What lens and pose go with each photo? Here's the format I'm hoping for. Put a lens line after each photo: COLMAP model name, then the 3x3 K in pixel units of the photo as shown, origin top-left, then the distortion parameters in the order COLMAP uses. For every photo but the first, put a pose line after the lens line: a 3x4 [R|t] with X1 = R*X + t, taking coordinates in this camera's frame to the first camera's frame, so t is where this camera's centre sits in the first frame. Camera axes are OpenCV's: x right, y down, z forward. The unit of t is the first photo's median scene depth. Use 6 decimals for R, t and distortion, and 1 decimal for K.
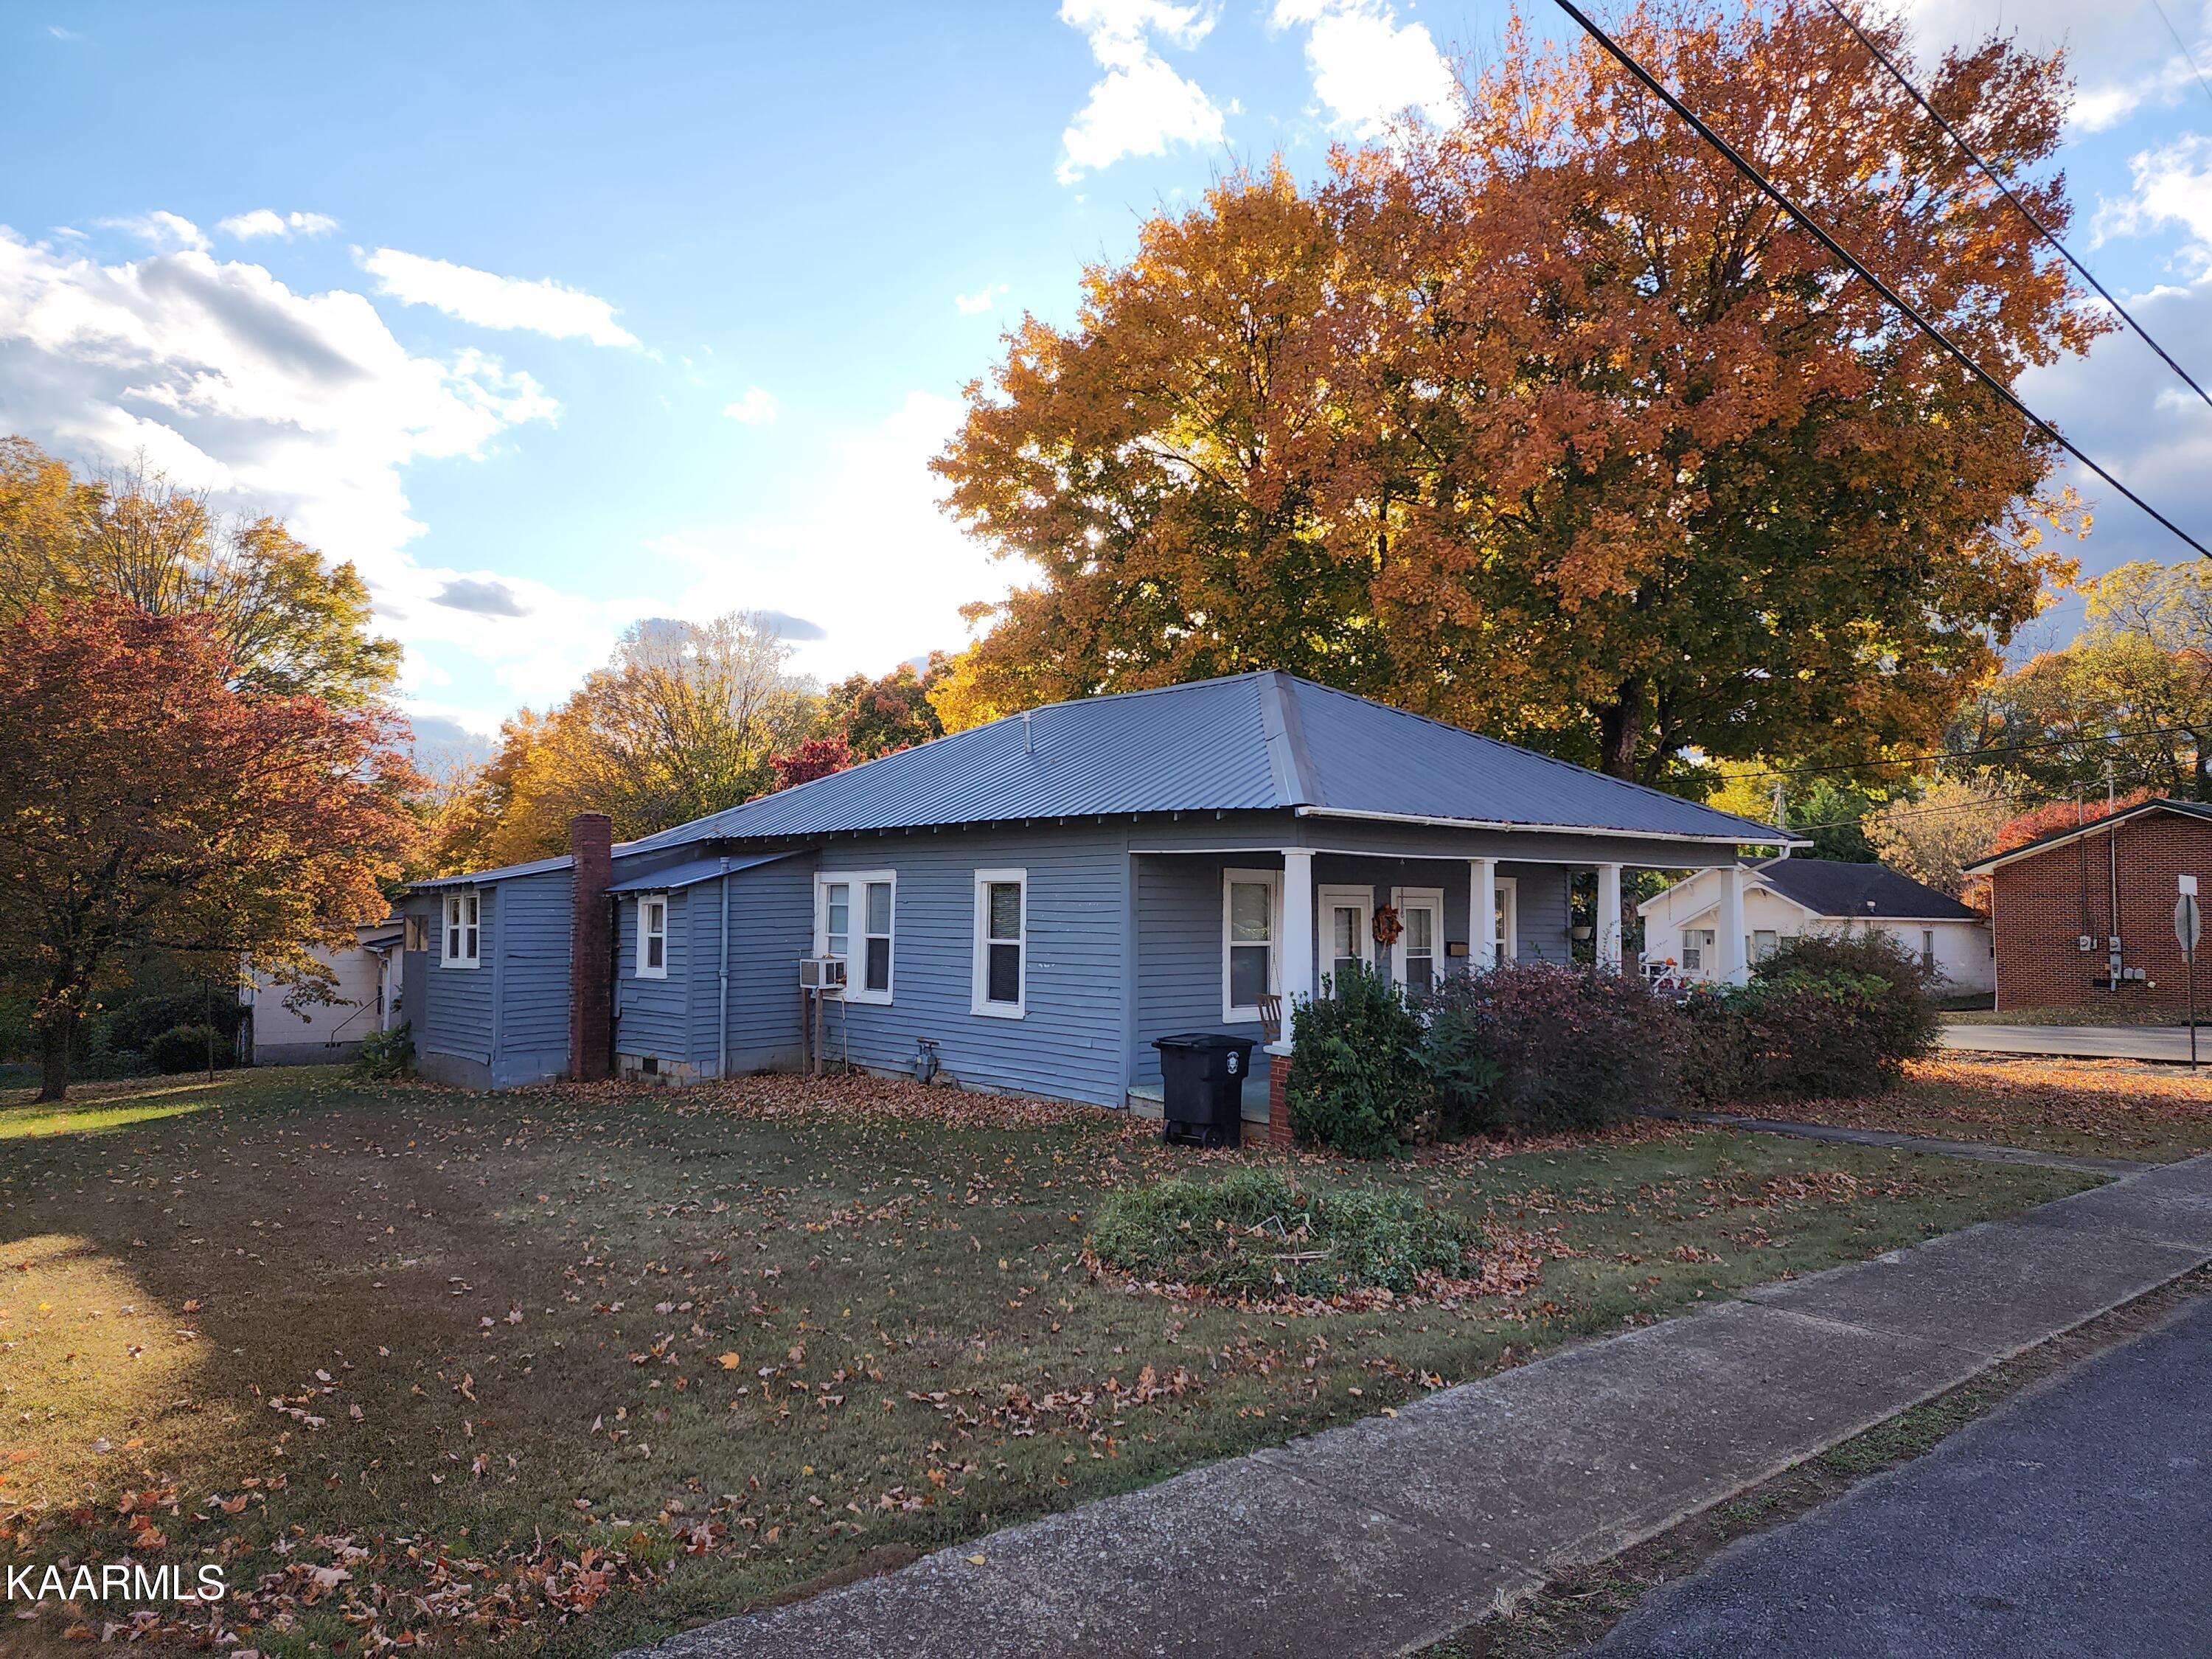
lens RADIAL K [[1499.7, 0, 1106.0], [0, 1499.7, 829.5], [0, 0, 1]] dist [0.049877, -0.007626]
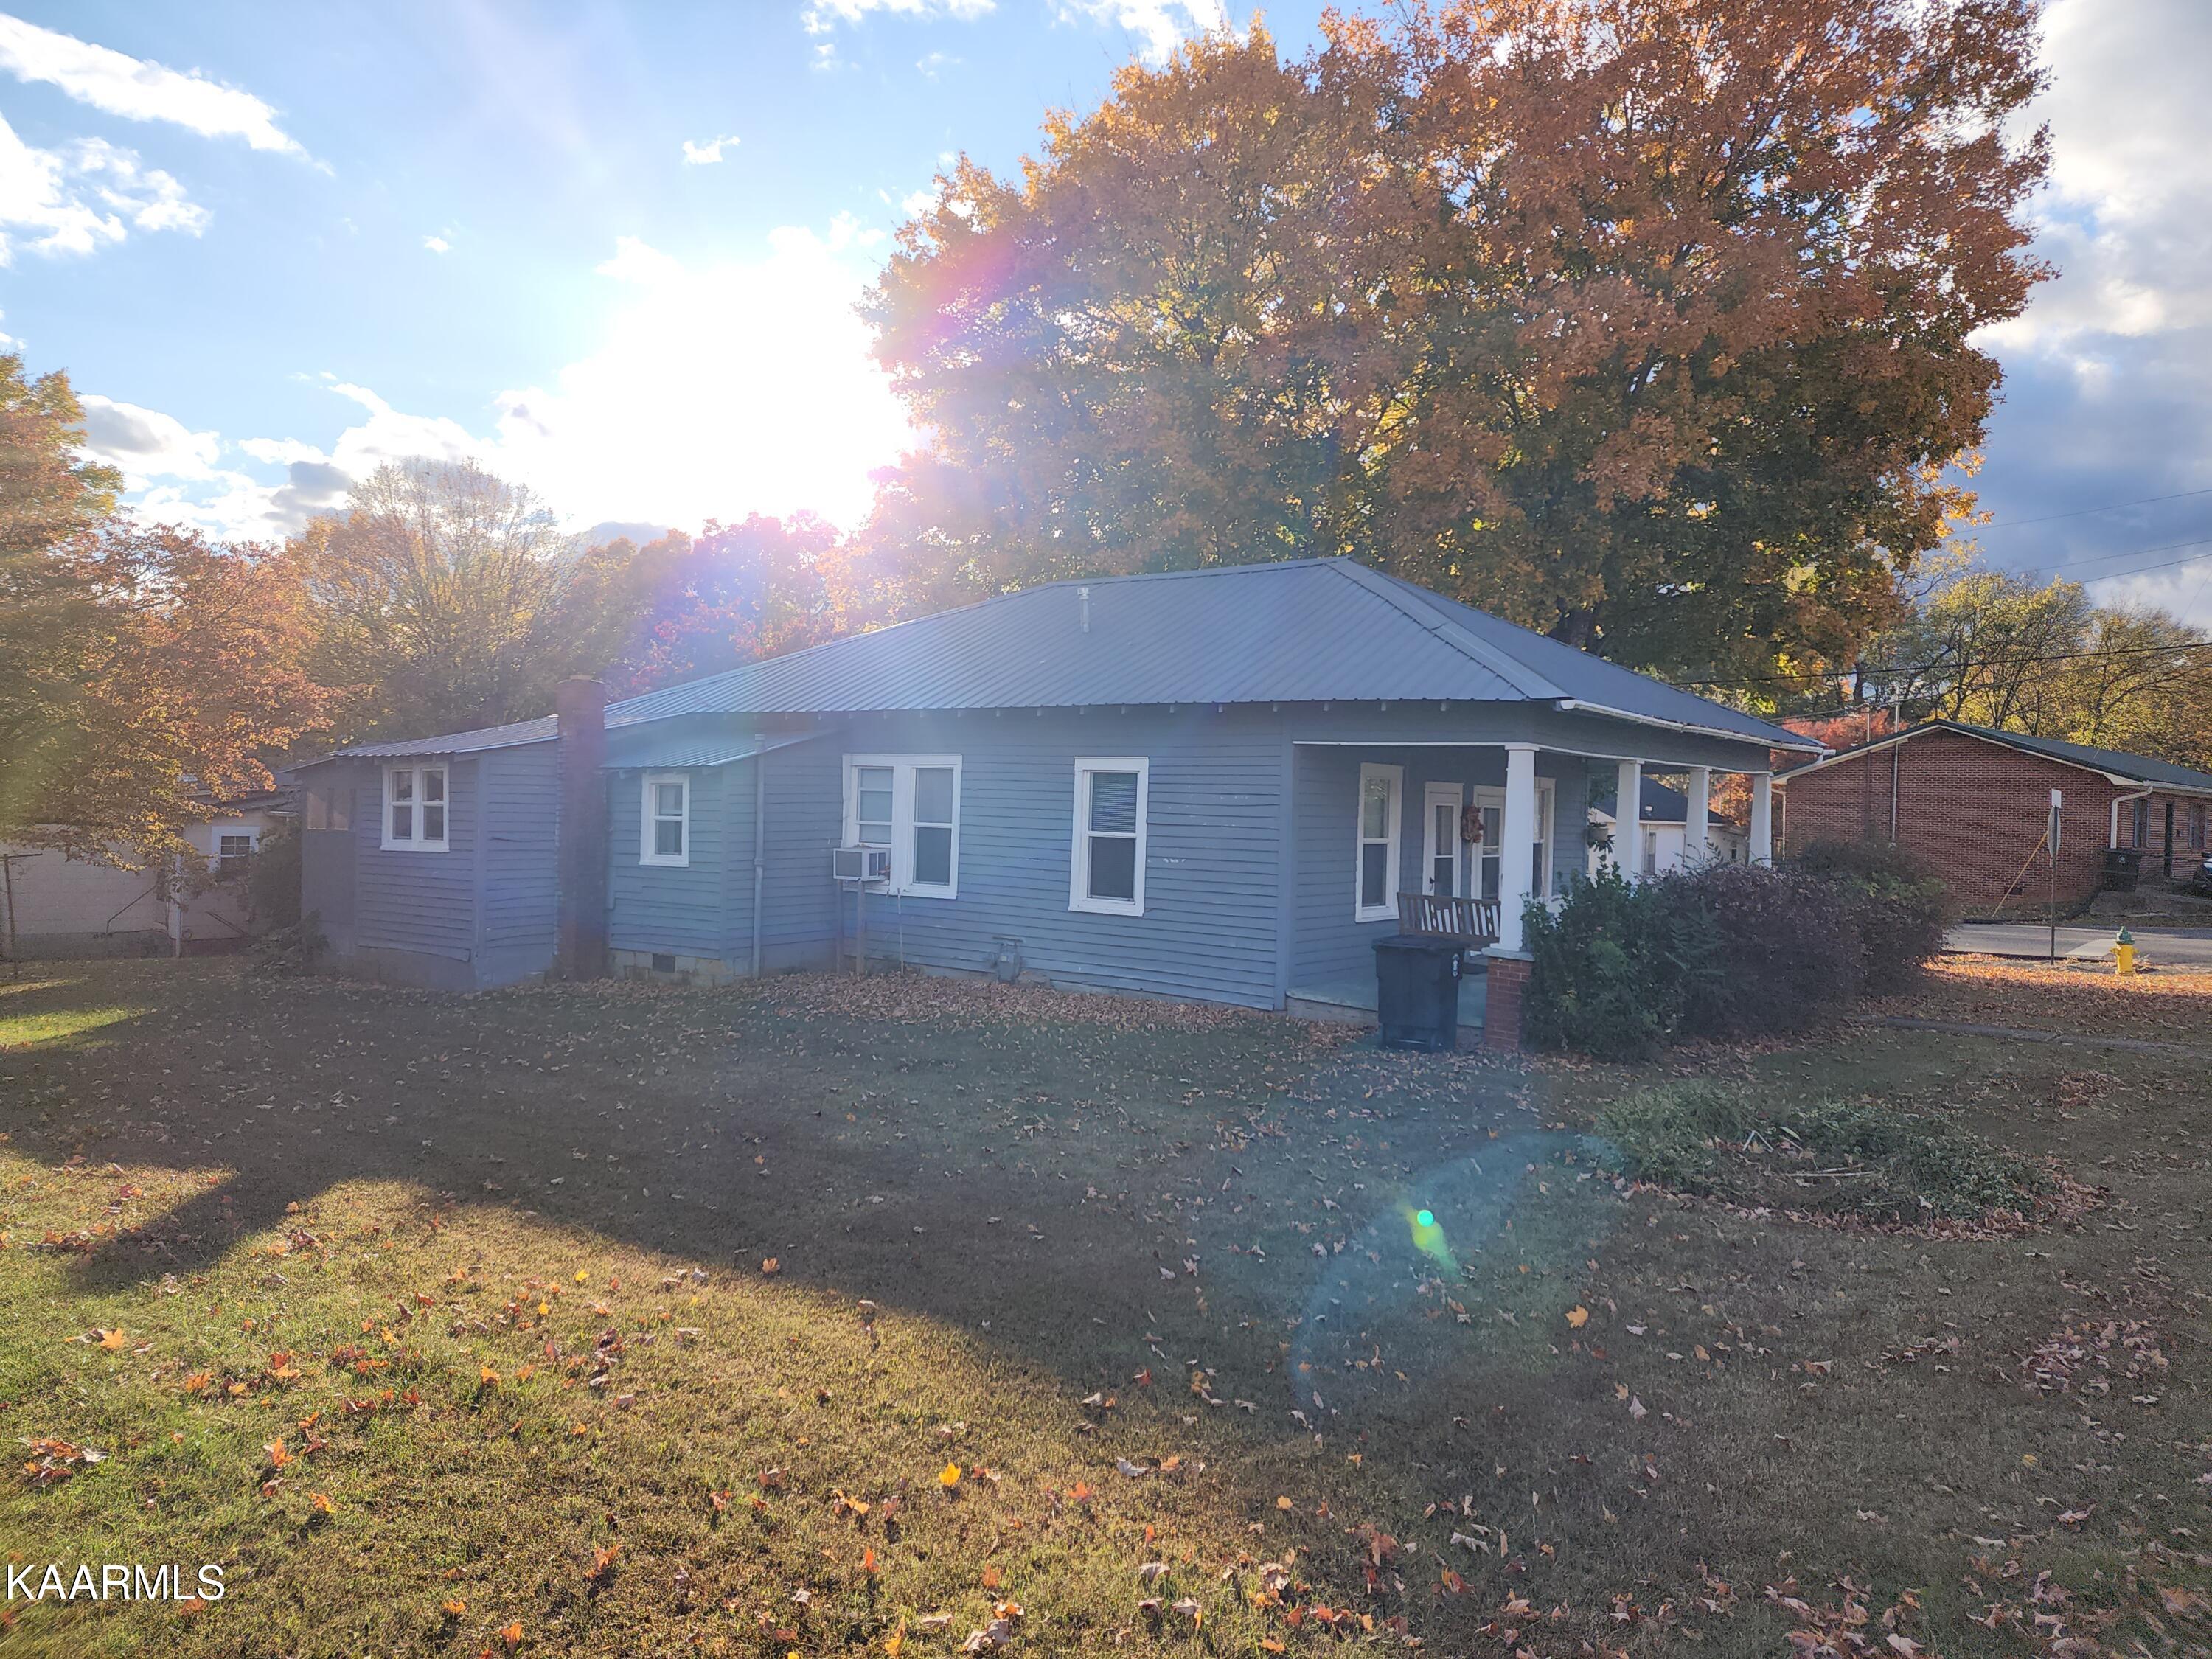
lens RADIAL K [[1497.5, 0, 1106.0], [0, 1497.5, 829.5], [0, 0, 1]] dist [0.054694, -0.060554]
pose [[0.979547, 0.018744, 0.200339, -0.222572], [-0.033092, 0.997101, 0.068510, 0.006544], [-0.198474, -0.073739, 0.977328, 0.072417]]
